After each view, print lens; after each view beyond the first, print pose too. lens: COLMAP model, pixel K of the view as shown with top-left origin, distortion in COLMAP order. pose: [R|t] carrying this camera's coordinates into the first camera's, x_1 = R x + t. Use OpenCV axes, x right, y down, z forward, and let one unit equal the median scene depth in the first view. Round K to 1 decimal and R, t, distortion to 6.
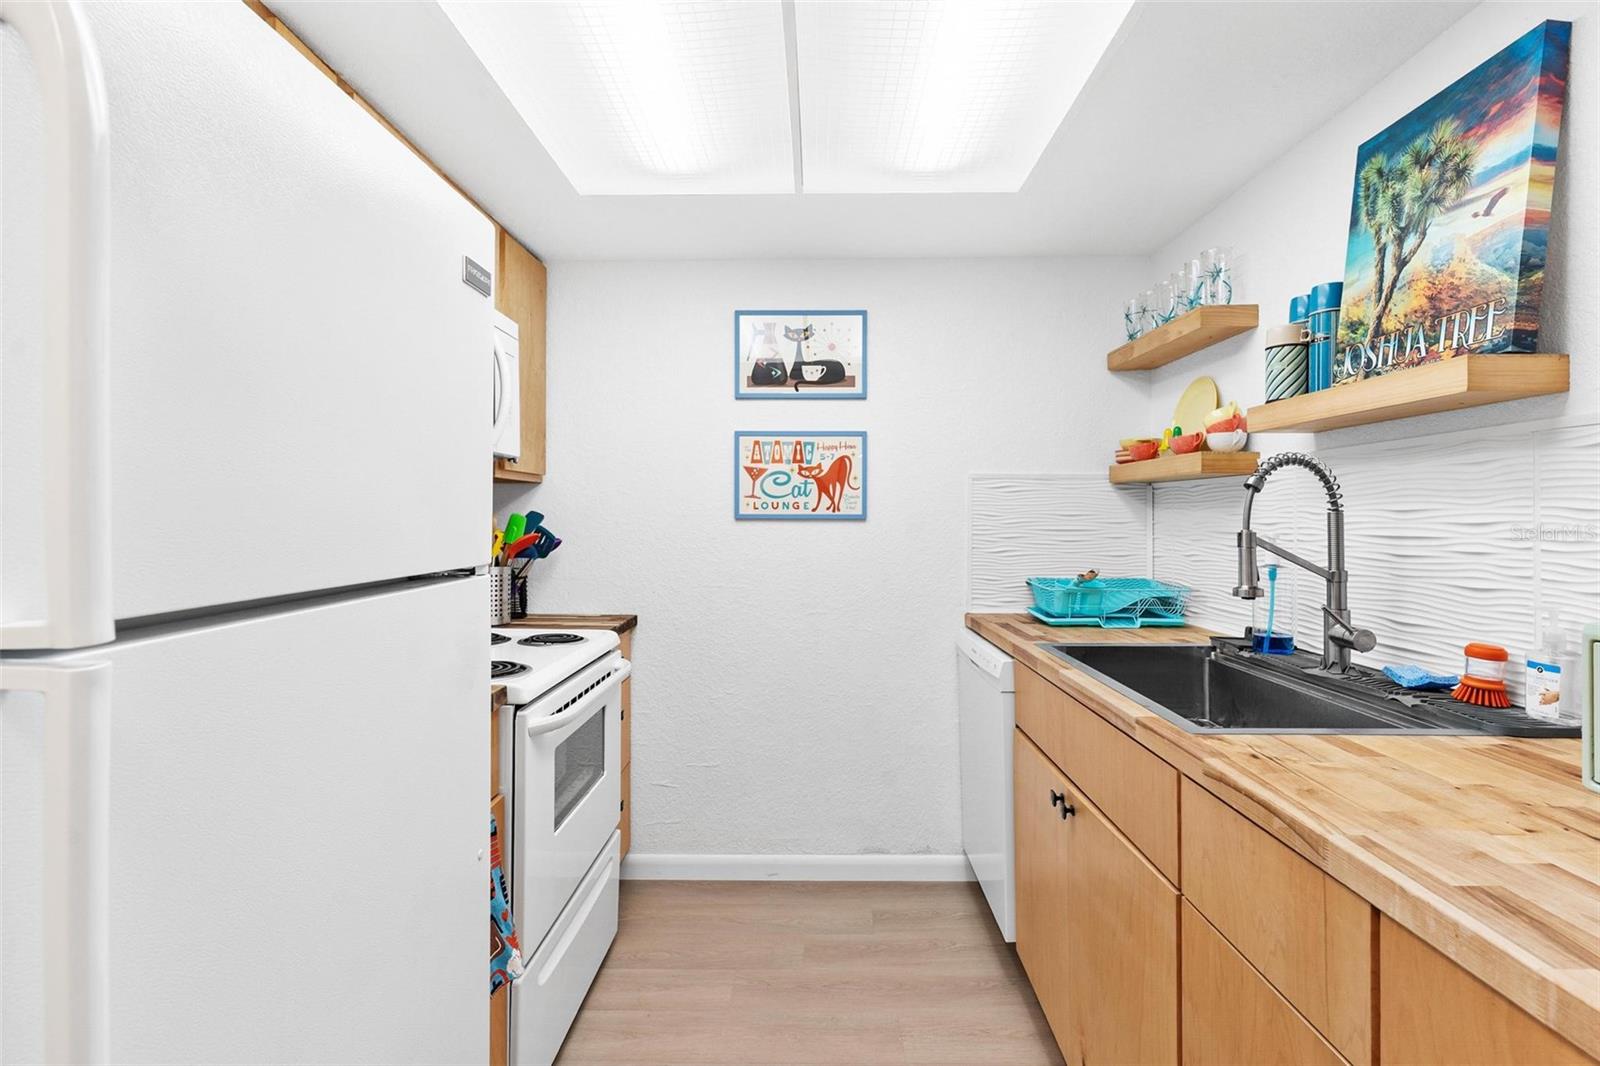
lens RADIAL K [[775.9, 0, 787.3], [0, 775.9, 516.9], [0, 0, 1]] dist [0.000709, 0.000294]
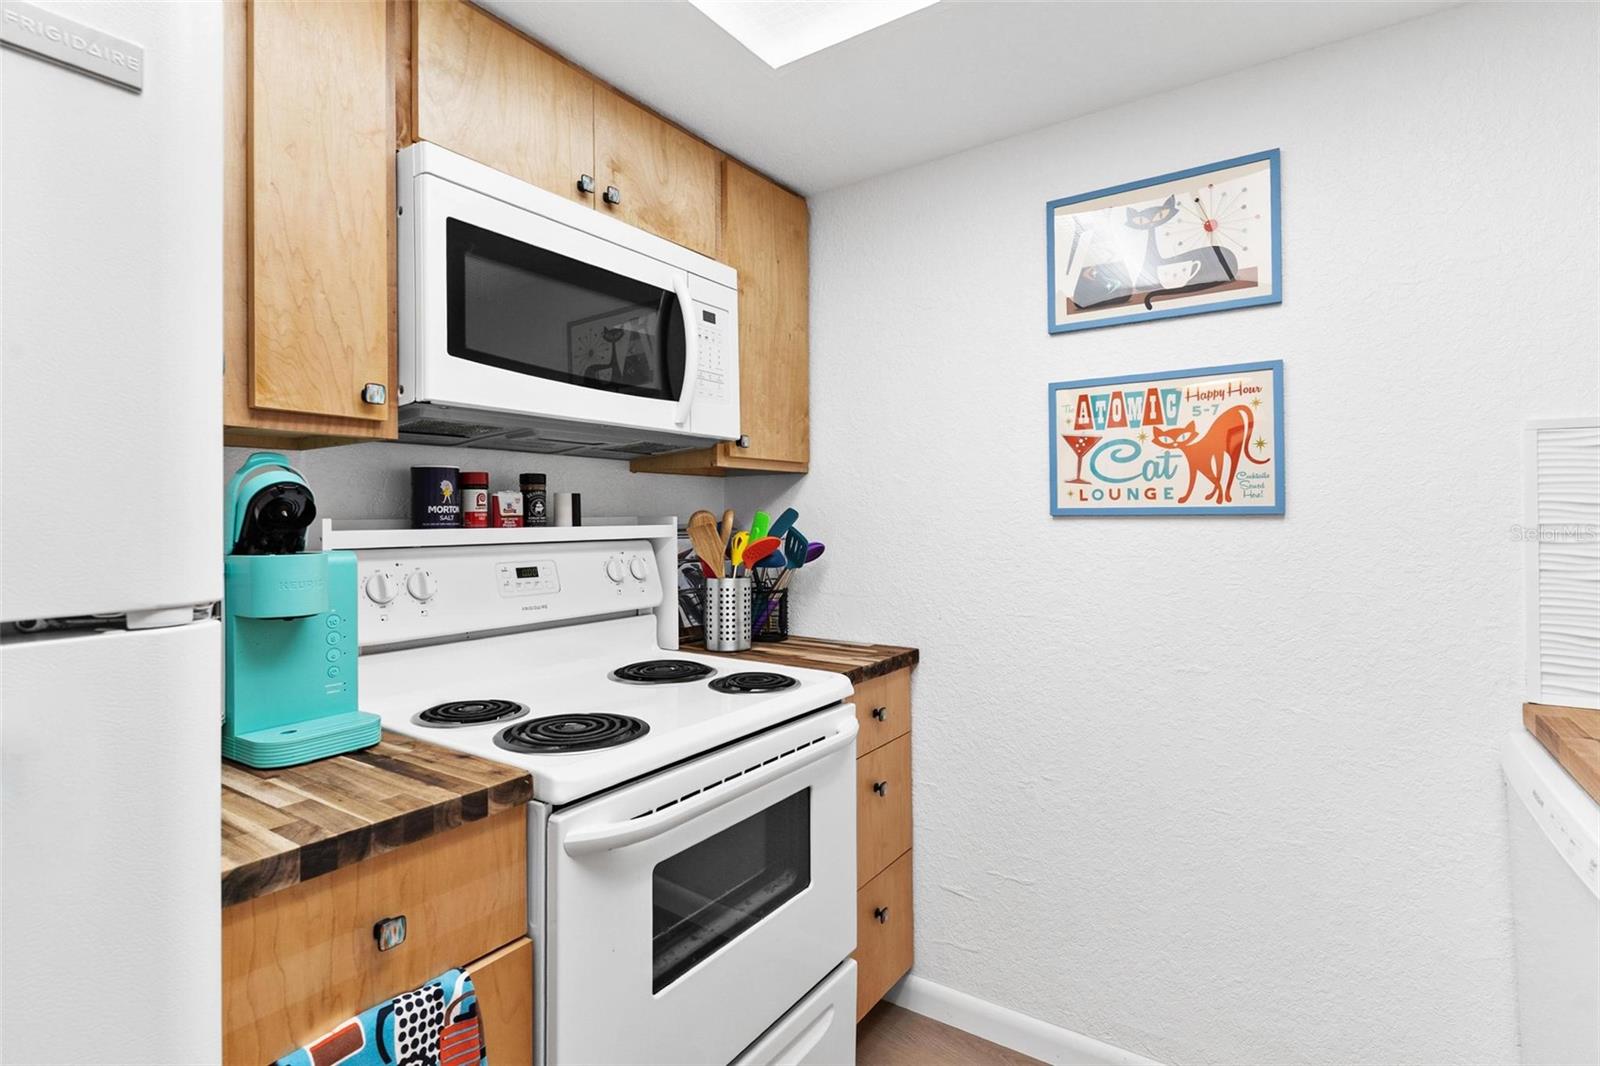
lens RADIAL K [[775.9, 0, 791.9], [0, 775.9, 506.4], [0, 0, 1]] dist [0.000709, 0.000294]
pose [[0.843643, -0.015155, -0.536690, 0.110366], [0.009050, 0.999861, -0.014009, 0.001901], [0.536828, 0.006962, 0.843663, 0.350569]]
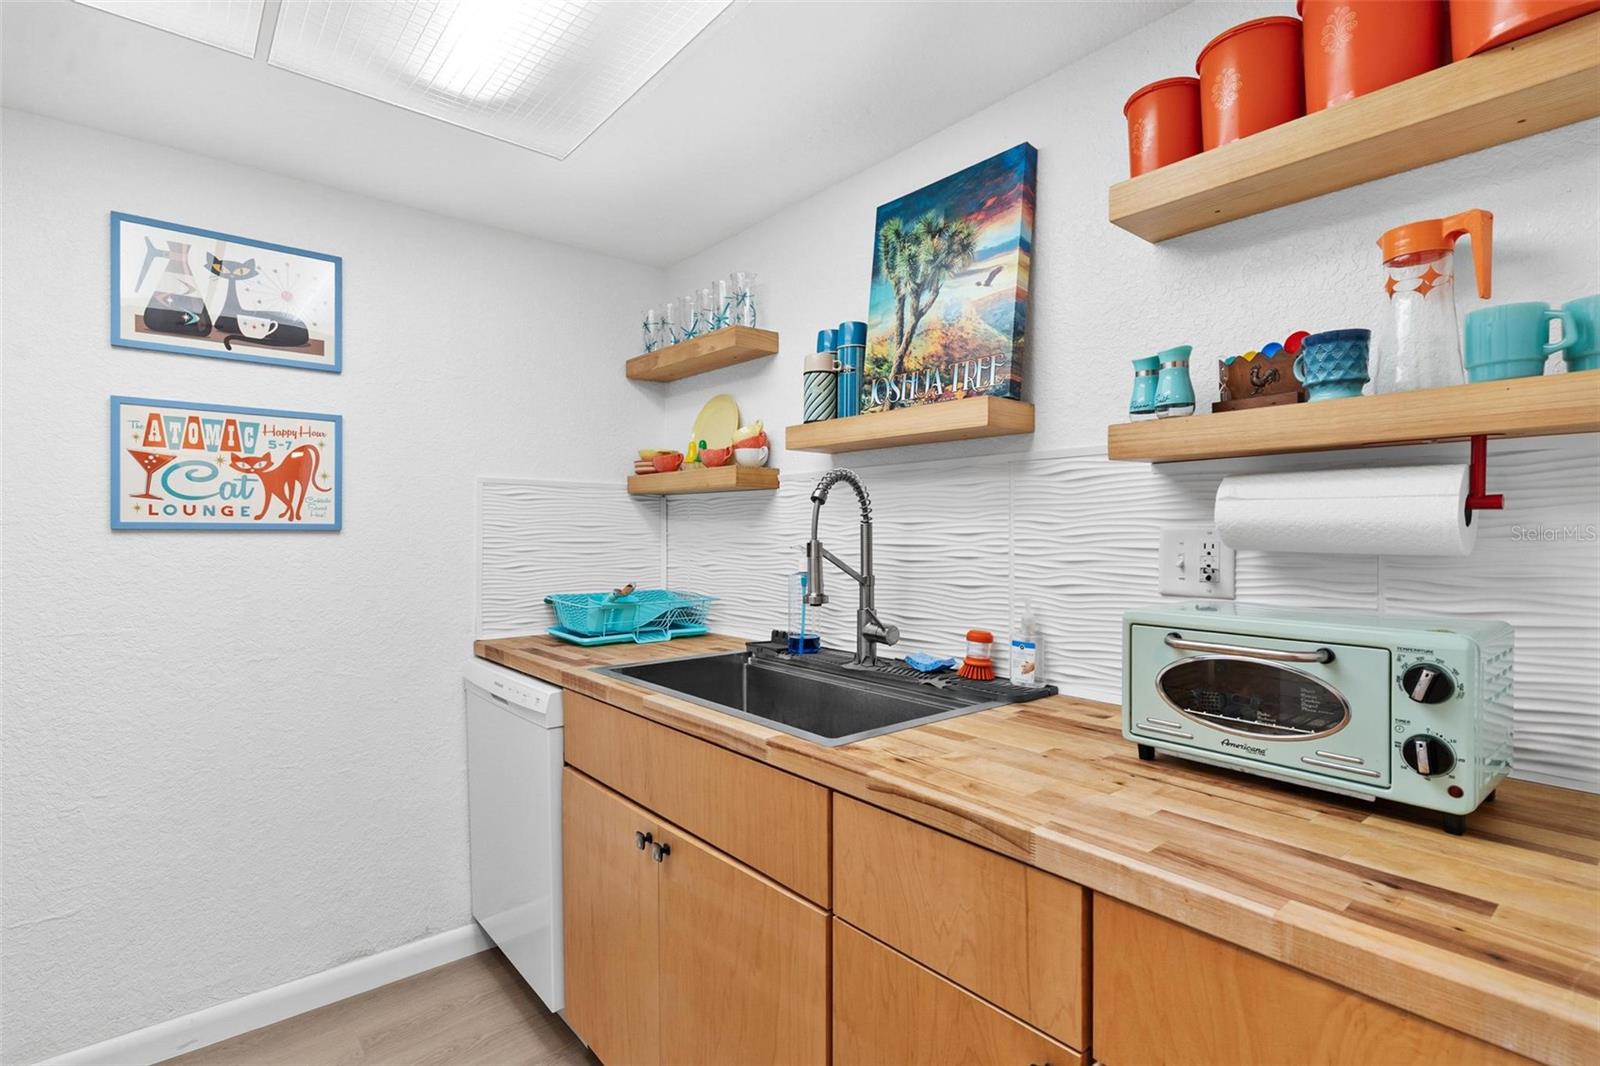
lens RADIAL K [[775.9, 0, 801.7], [0, 775.9, 535.0], [0, 0, 1]] dist [0.000709, 0.000294]
pose [[0.747942, -0.002534, 0.663759, -0.072348], [-0.002455, 0.999975, 0.006584, 0.001605], [-0.663760, -0.006554, 0.747917, 0.131463]]
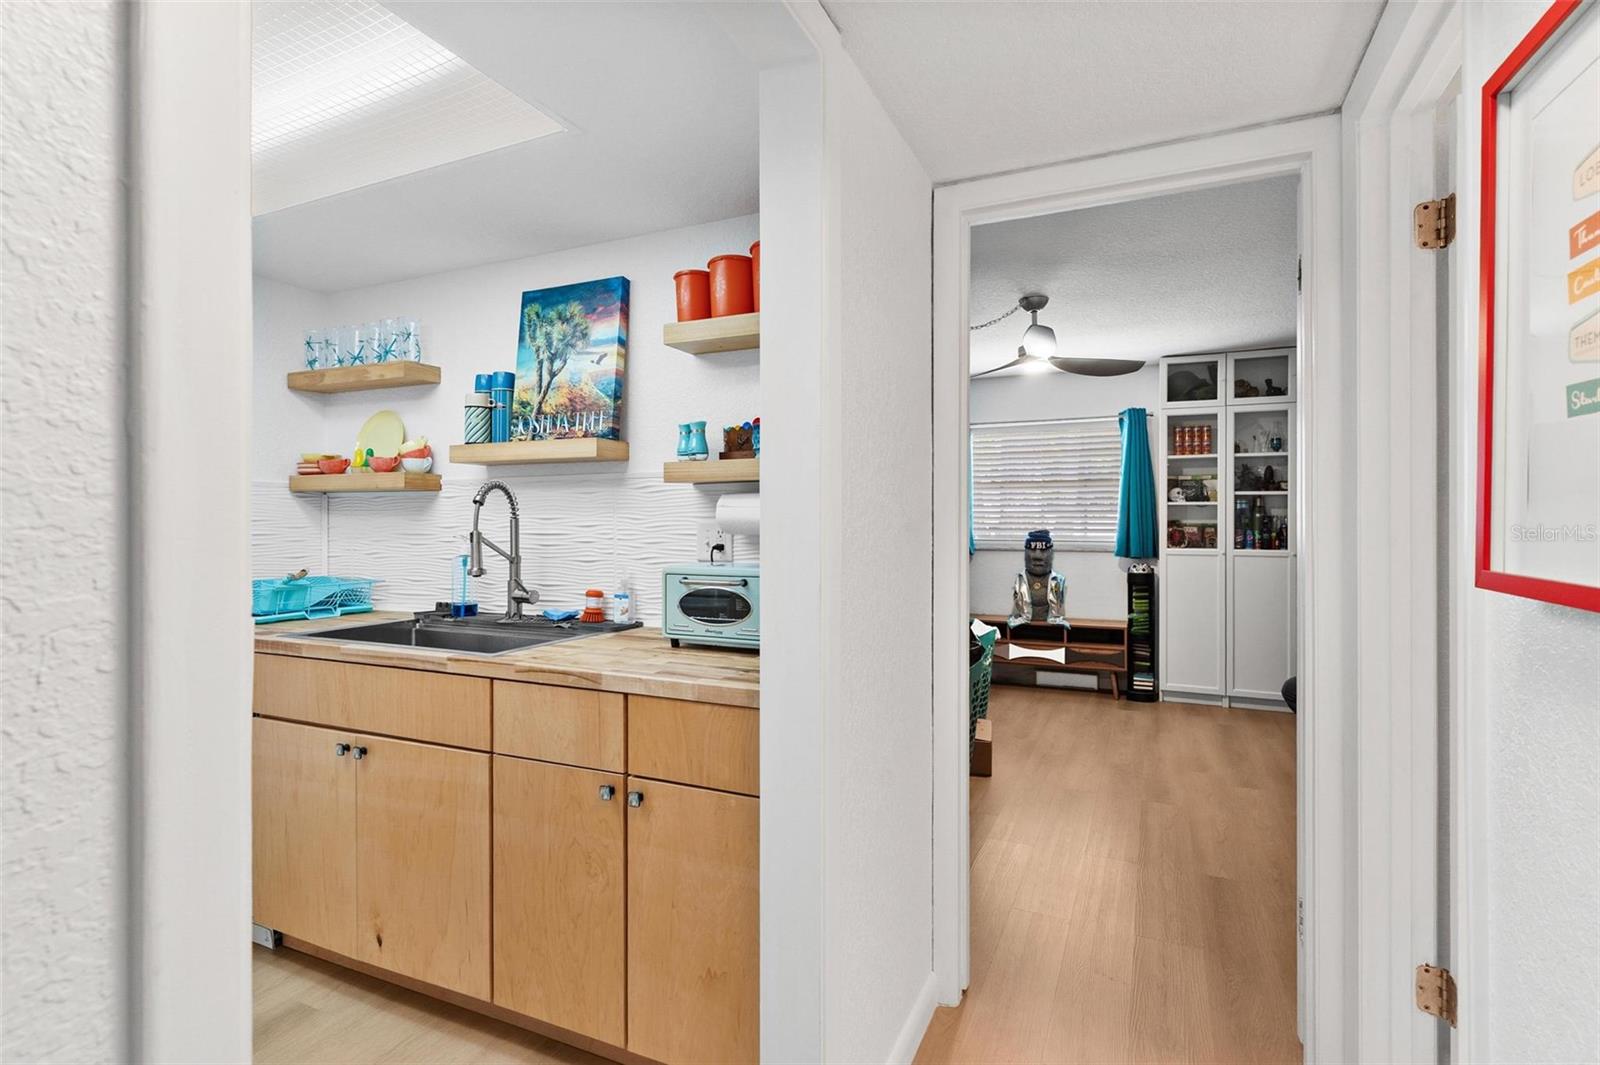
lens RADIAL K [[775.9, 0, 802.7], [0, 775.9, 519.3], [0, 0, 1]] dist [0.000709, 0.000294]
pose [[0.396514, 0.003754, 0.918021, -0.320035], [0.000124, 0.999991, -0.004143, 0.000367], [-0.918028, 0.001757, 0.396511, -0.106733]]
